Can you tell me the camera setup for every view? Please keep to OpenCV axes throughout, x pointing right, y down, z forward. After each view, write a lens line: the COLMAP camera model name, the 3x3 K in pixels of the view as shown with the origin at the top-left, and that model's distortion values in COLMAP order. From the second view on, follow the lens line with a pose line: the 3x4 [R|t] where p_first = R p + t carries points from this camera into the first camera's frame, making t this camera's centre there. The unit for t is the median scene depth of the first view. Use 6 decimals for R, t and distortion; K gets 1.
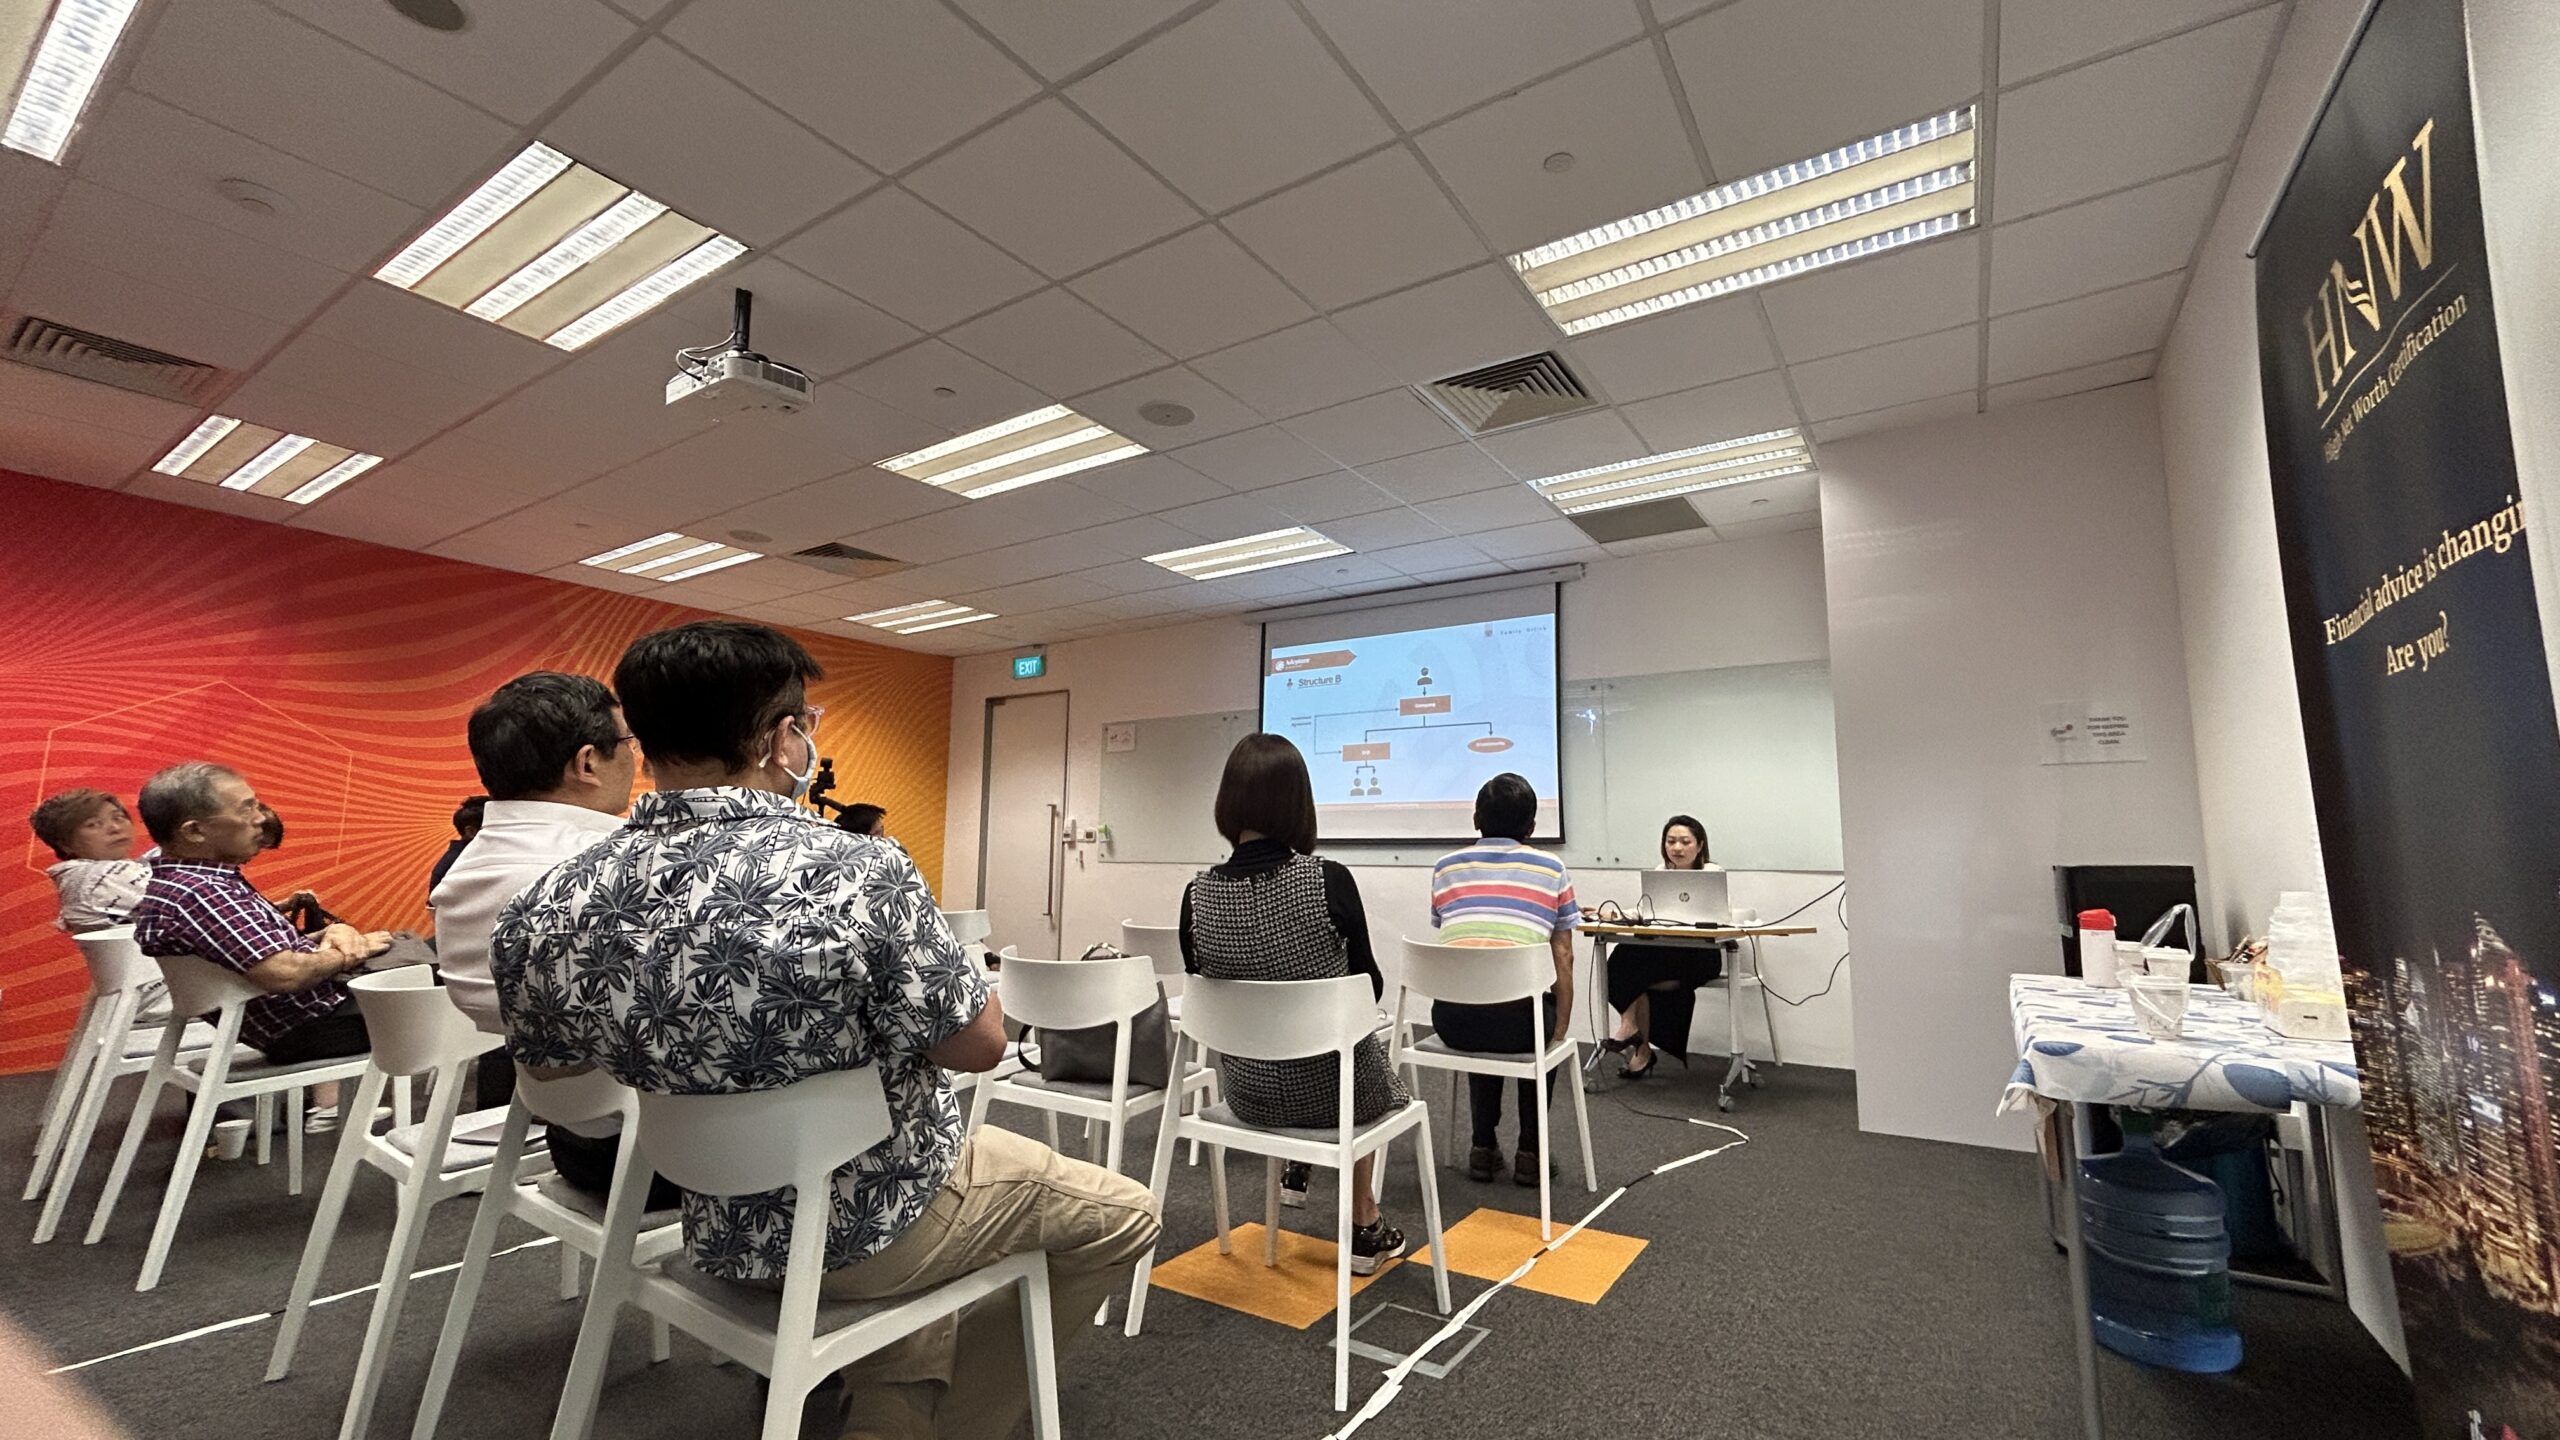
lens RADIAL K [[1046.9, 0, 1279.4], [0, 1046.9, 715.2], [0, 0, 1]] dist [0.001349, -0.000125]
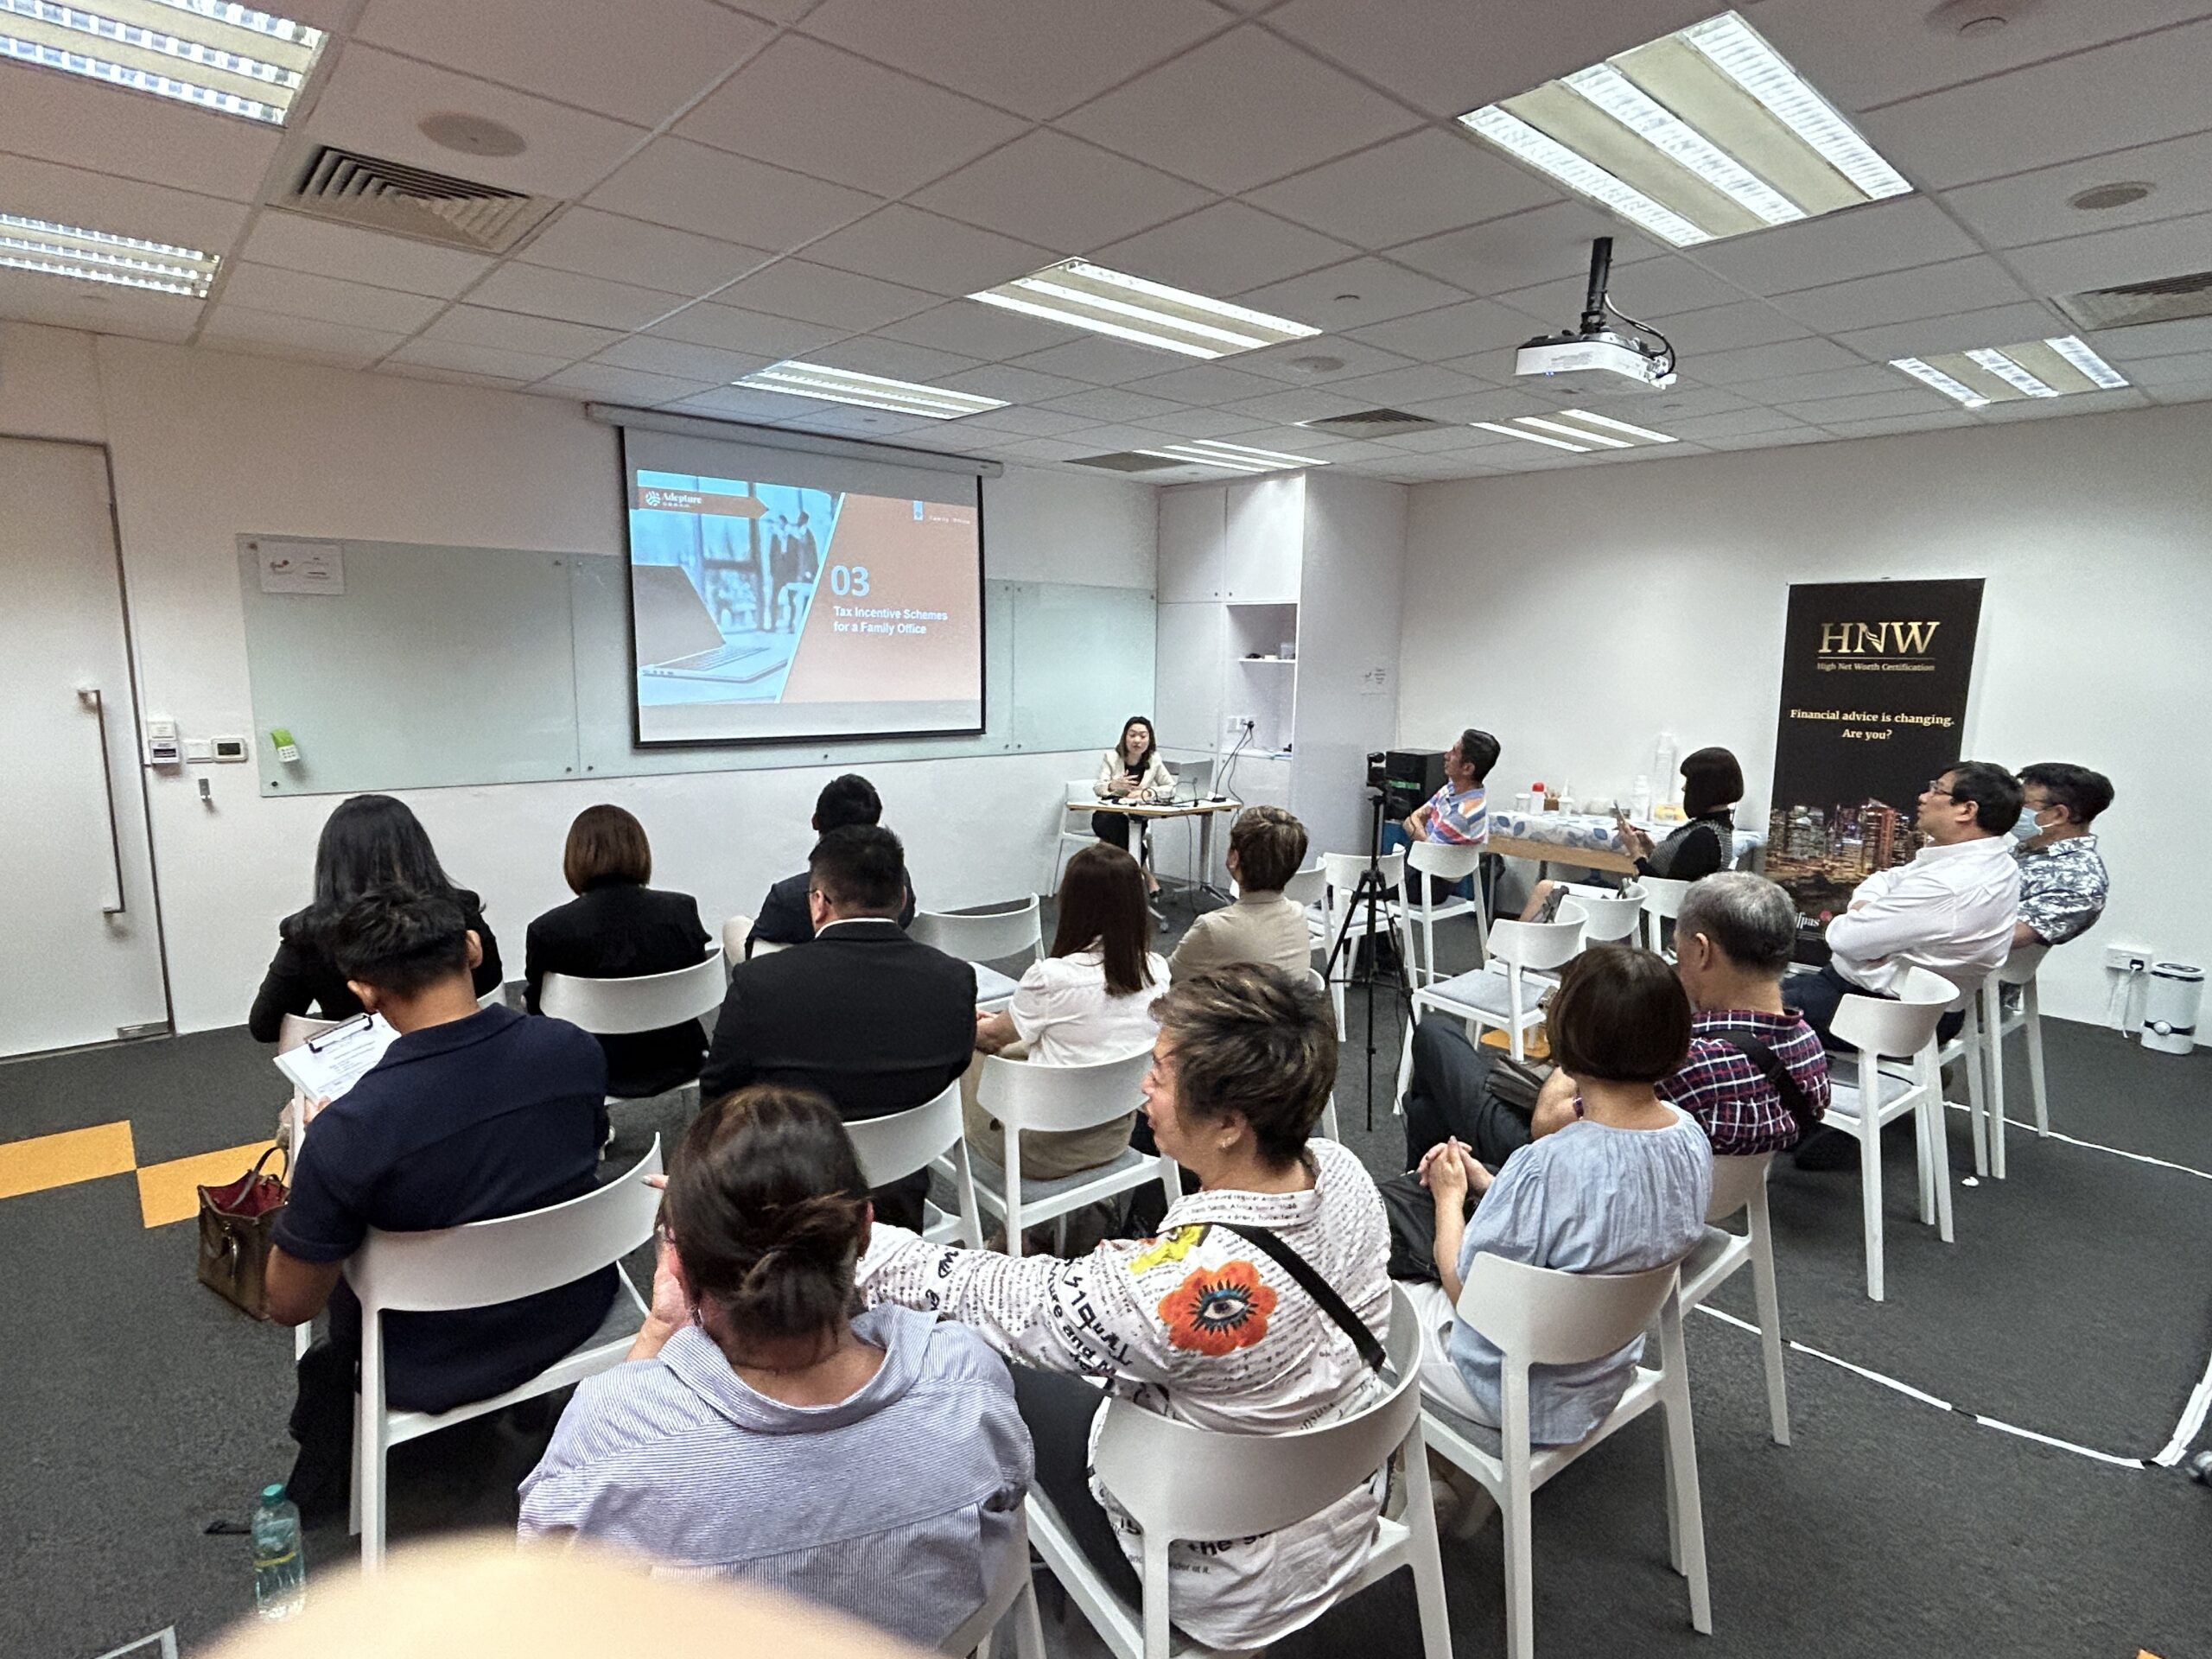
lens RADIAL K [[1184.9, 0, 1107.7], [0, 1184.9, 837.9], [0, 0, 1]] dist [0.004277, -0.002286]
pose [[0.242808, -0.156071, 0.957437, -1.063444], [-0.144760, 0.970093, 0.194845, -0.036889], [-0.959213, -0.185909, 0.212953, 0.714444]]
